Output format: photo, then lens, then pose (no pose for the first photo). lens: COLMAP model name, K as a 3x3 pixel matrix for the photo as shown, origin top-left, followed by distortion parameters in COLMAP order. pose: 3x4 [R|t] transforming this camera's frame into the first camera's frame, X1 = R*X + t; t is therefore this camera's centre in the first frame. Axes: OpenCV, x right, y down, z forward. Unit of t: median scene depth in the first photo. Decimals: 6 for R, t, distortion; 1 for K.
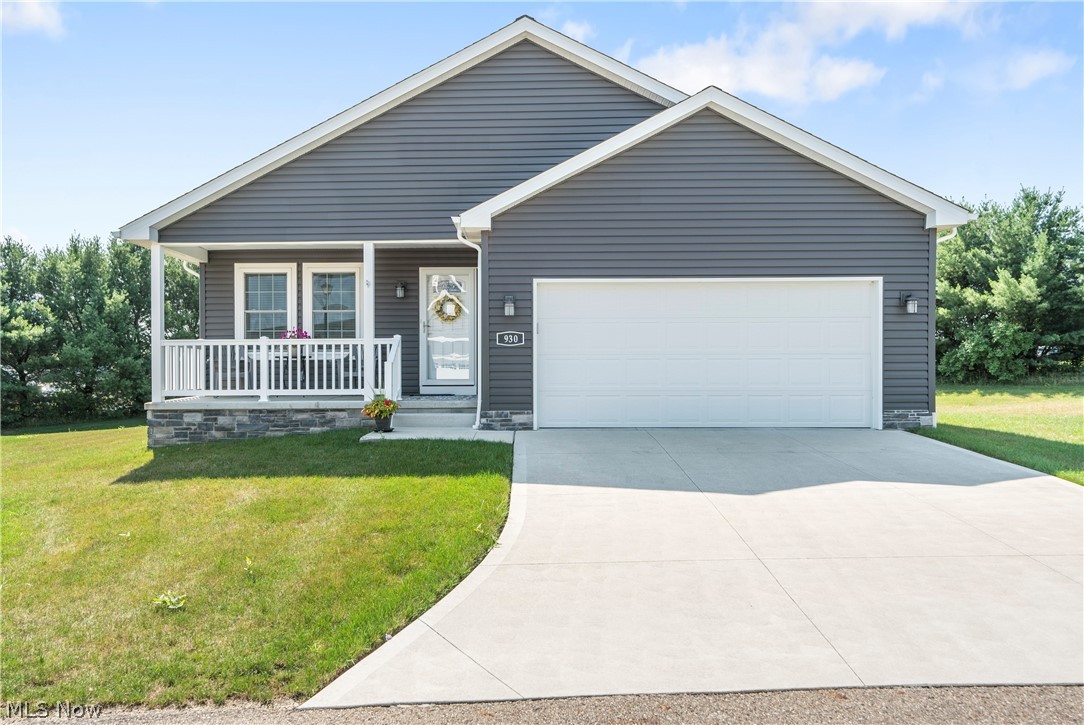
lens RADIAL K [[788.8, 0, 542.0], [0, 788.8, 362.5], [0, 0, 1]] dist [0.002430, -0.000477]
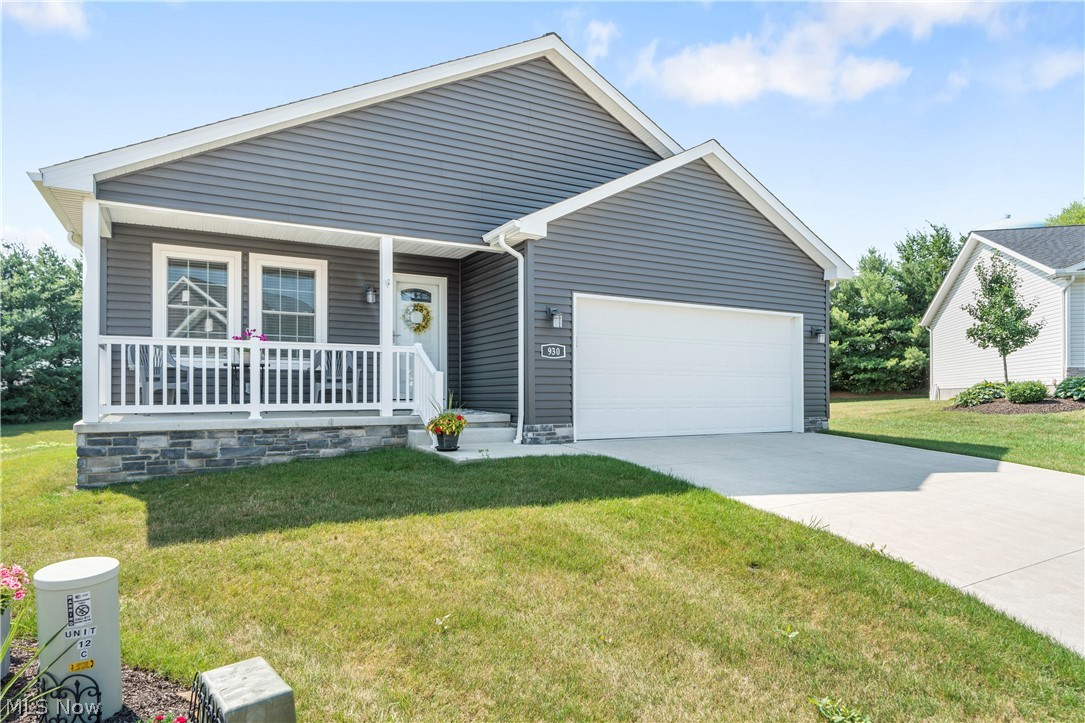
lens RADIAL K [[641.0, 0, 541.8], [0, 641.0, 377.9], [0, 0, 1]] dist [-0.003313, 0.000063]
pose [[0.859198, 0.016247, 0.511386, -0.437921], [-0.011431, 0.999856, -0.012562, 0.012823], [-0.511516, 0.004947, 0.859259, 0.297995]]
